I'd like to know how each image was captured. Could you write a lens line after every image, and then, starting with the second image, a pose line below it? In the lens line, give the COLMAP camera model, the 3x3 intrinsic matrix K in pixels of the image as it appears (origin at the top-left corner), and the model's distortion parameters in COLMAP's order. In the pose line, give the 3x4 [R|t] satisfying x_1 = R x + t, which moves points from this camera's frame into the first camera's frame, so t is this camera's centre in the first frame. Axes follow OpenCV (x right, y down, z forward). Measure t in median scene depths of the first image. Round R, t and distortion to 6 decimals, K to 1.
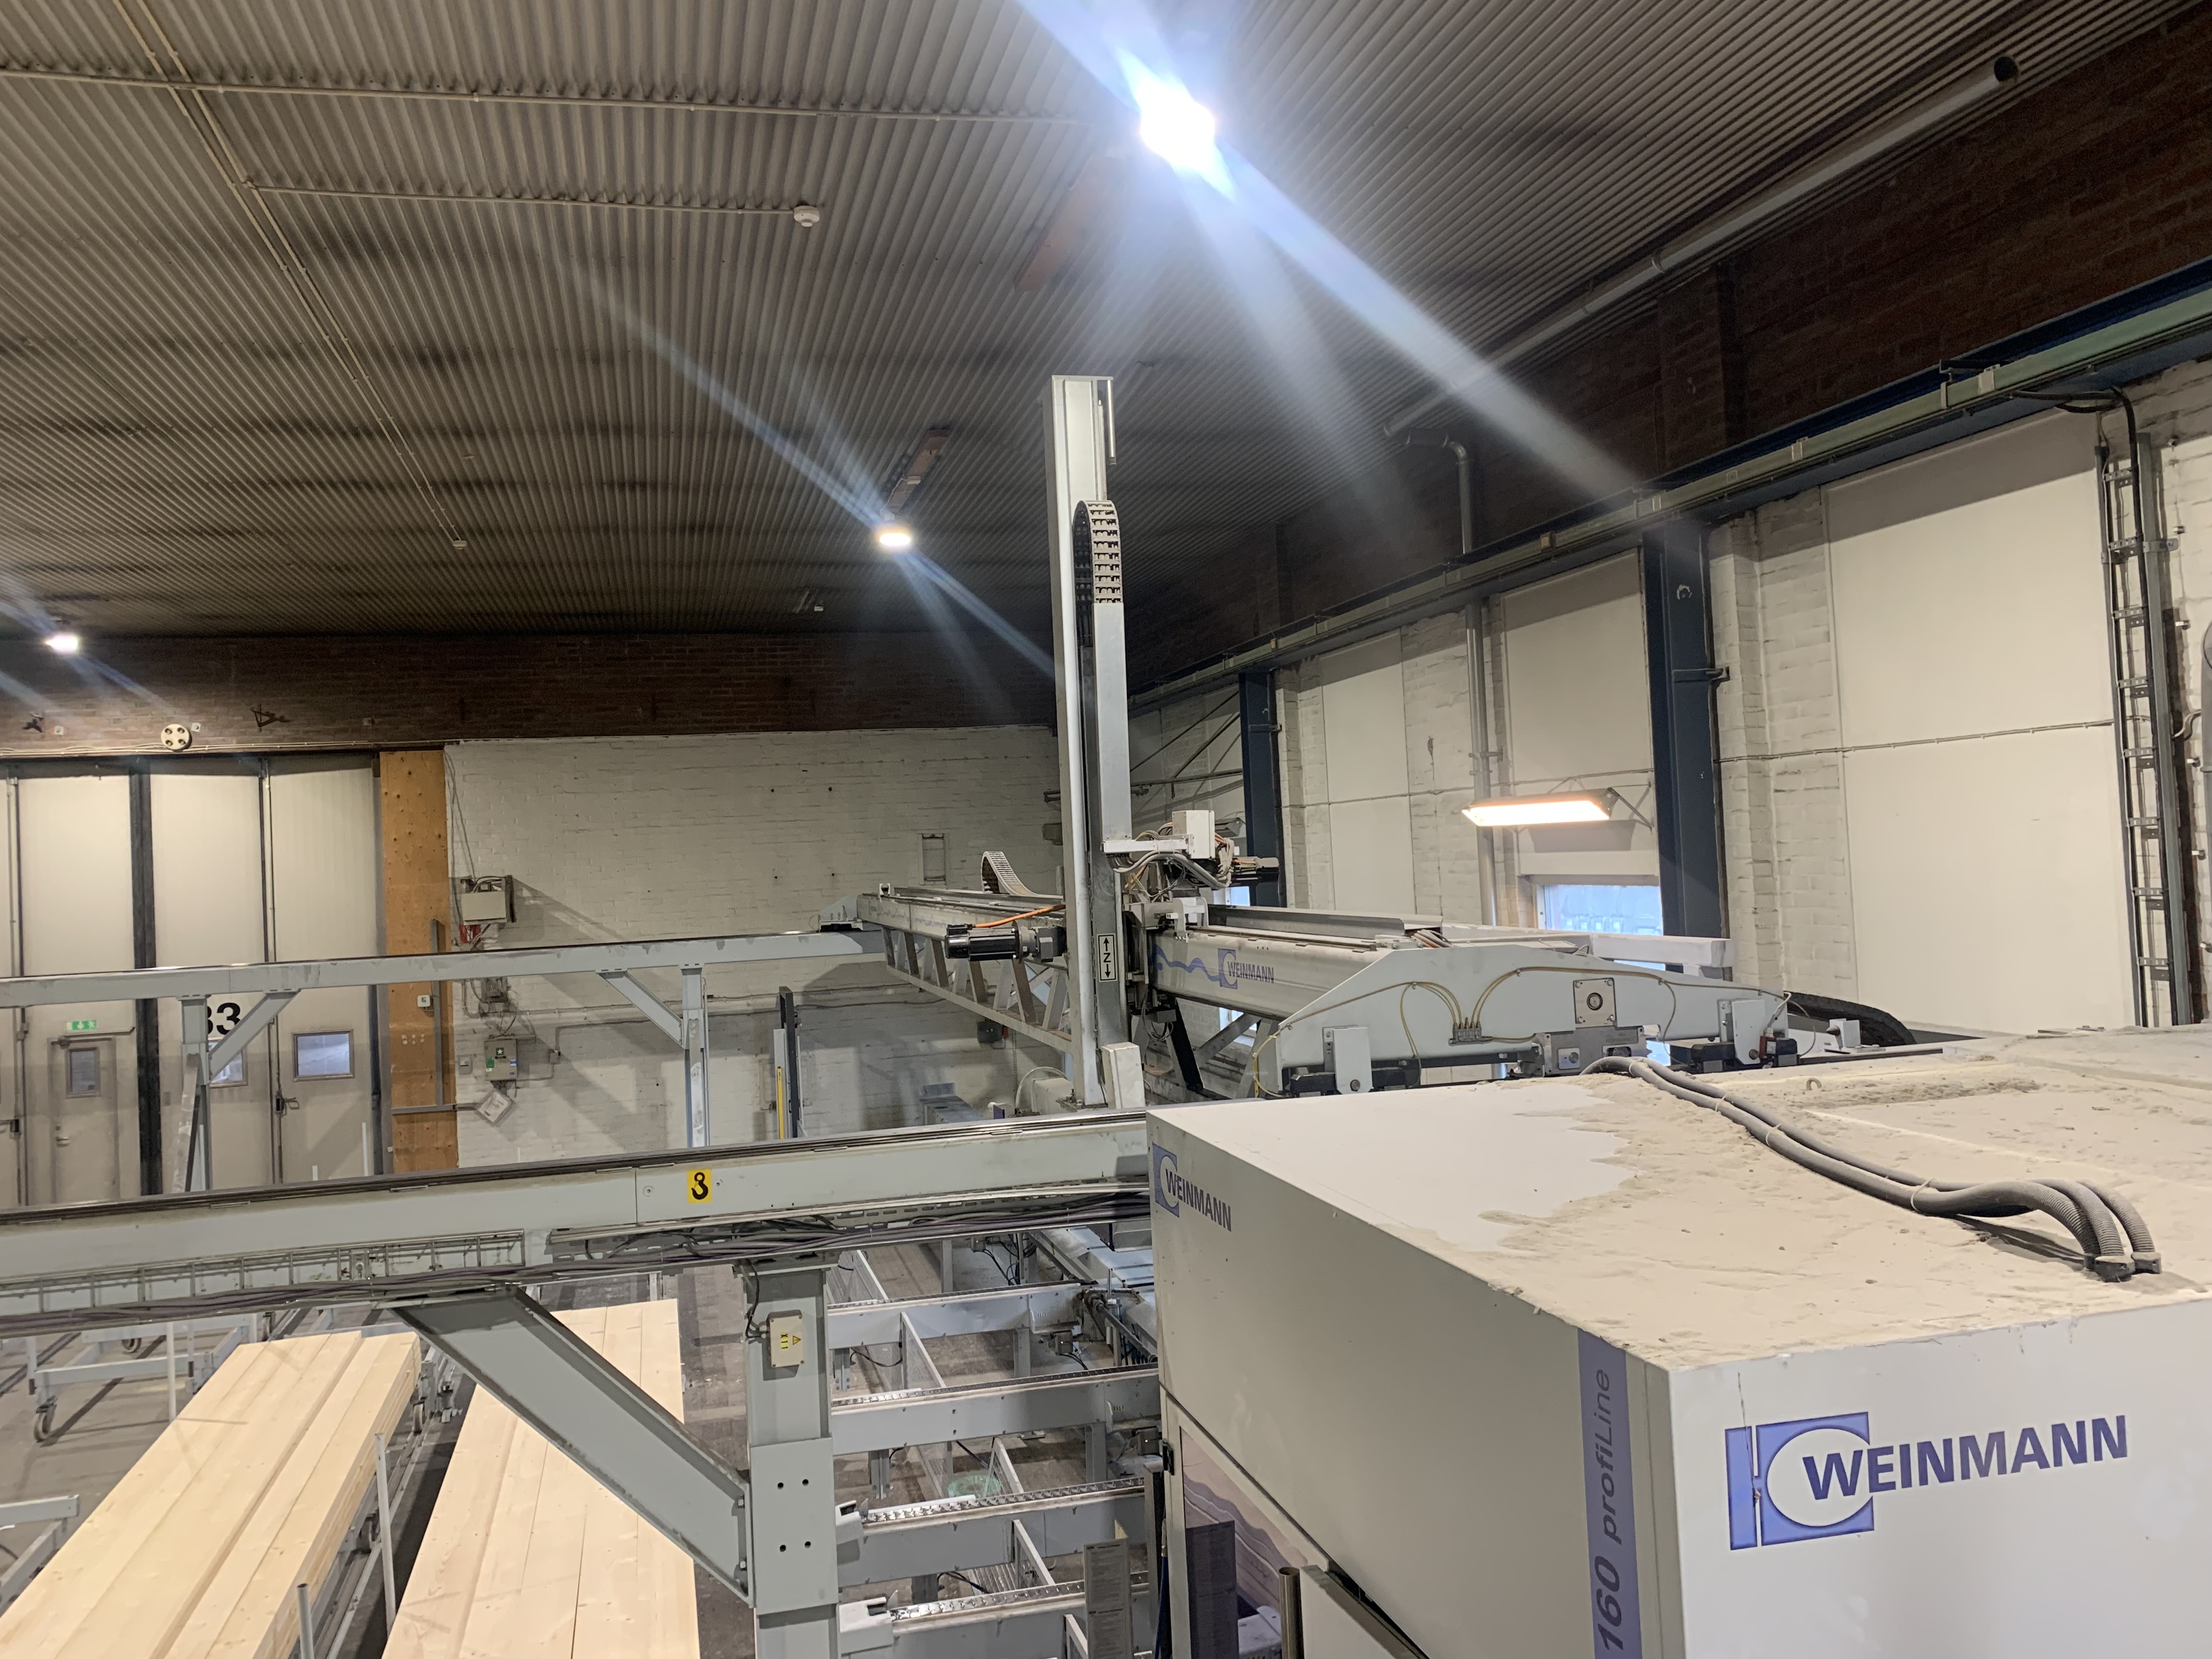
lens RADIAL K [[1663.2, 0, 1069.8], [0, 1663.2, 803.0], [0, 0, 1]] dist [0.051465, -0.062752]
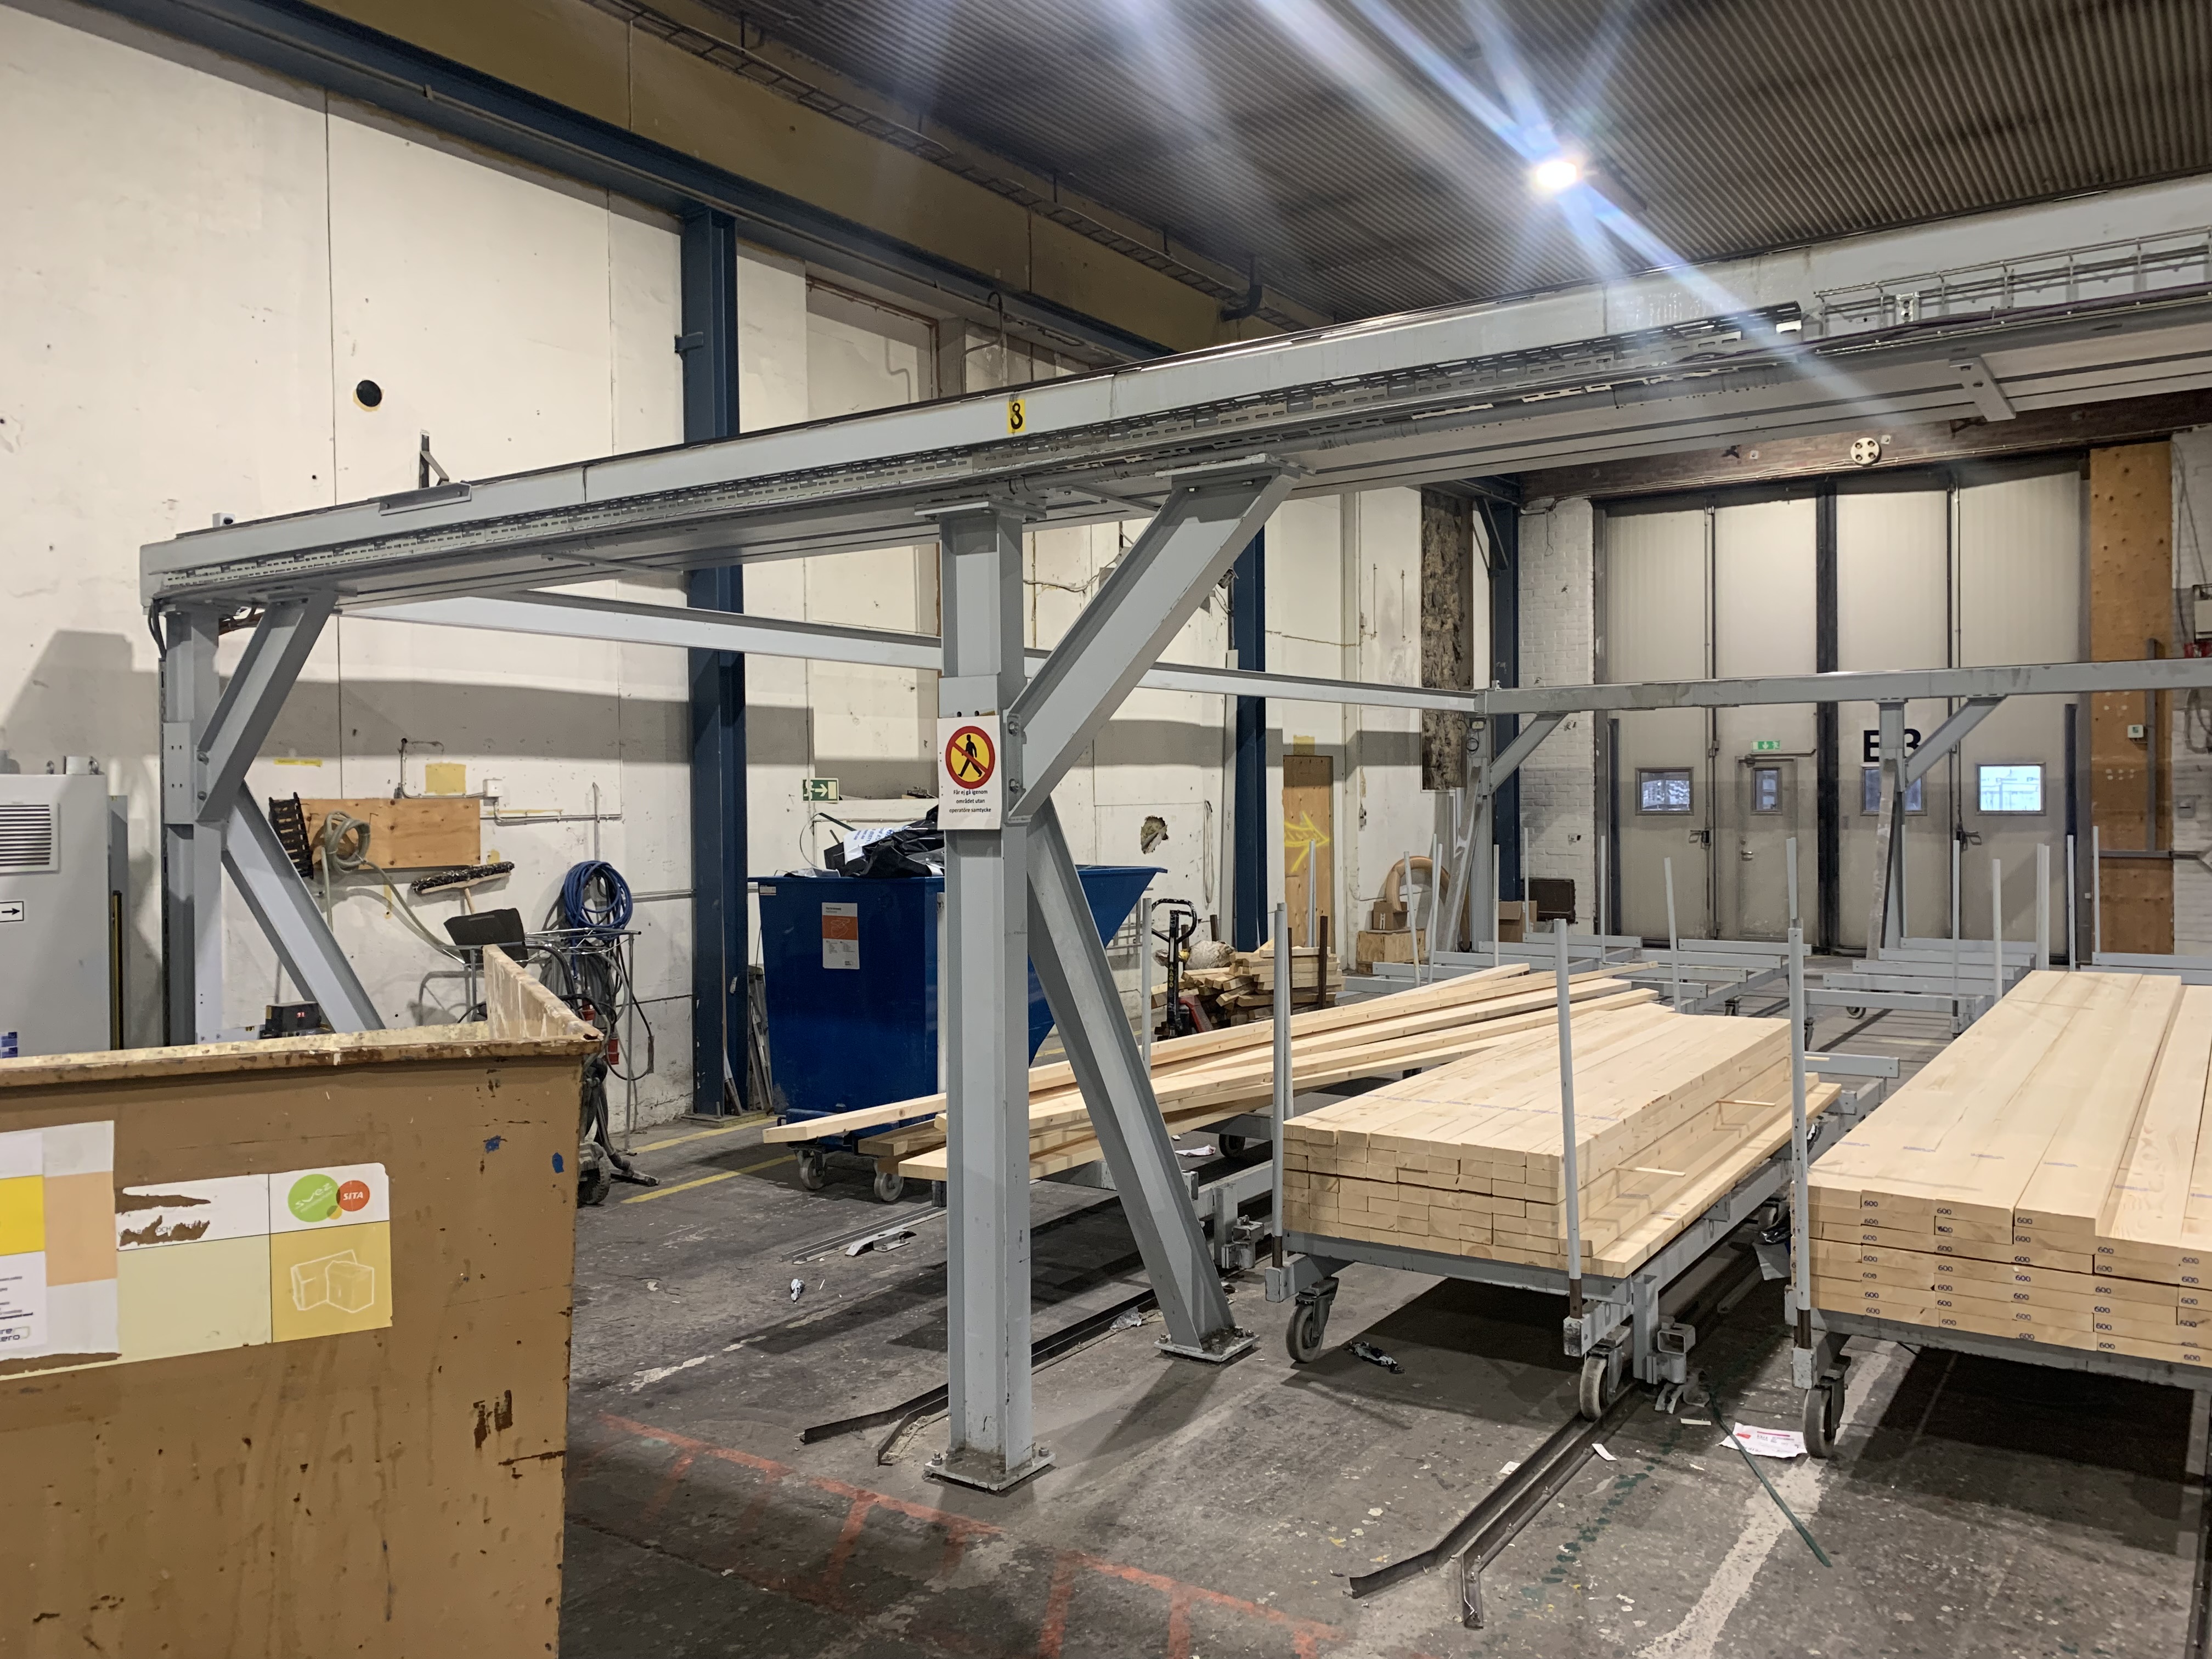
lens RADIAL K [[1663.2, 0, 1117.7], [0, 1663.2, 815.1], [0, 0, 1]] dist [0.051465, -0.062752]
pose [[0.669616, 0.048812, -0.741102, -0.186416], [0.004655, 0.997543, 0.069908, 0.204945], [0.742693, -0.050261, 0.667743, 0.037117]]
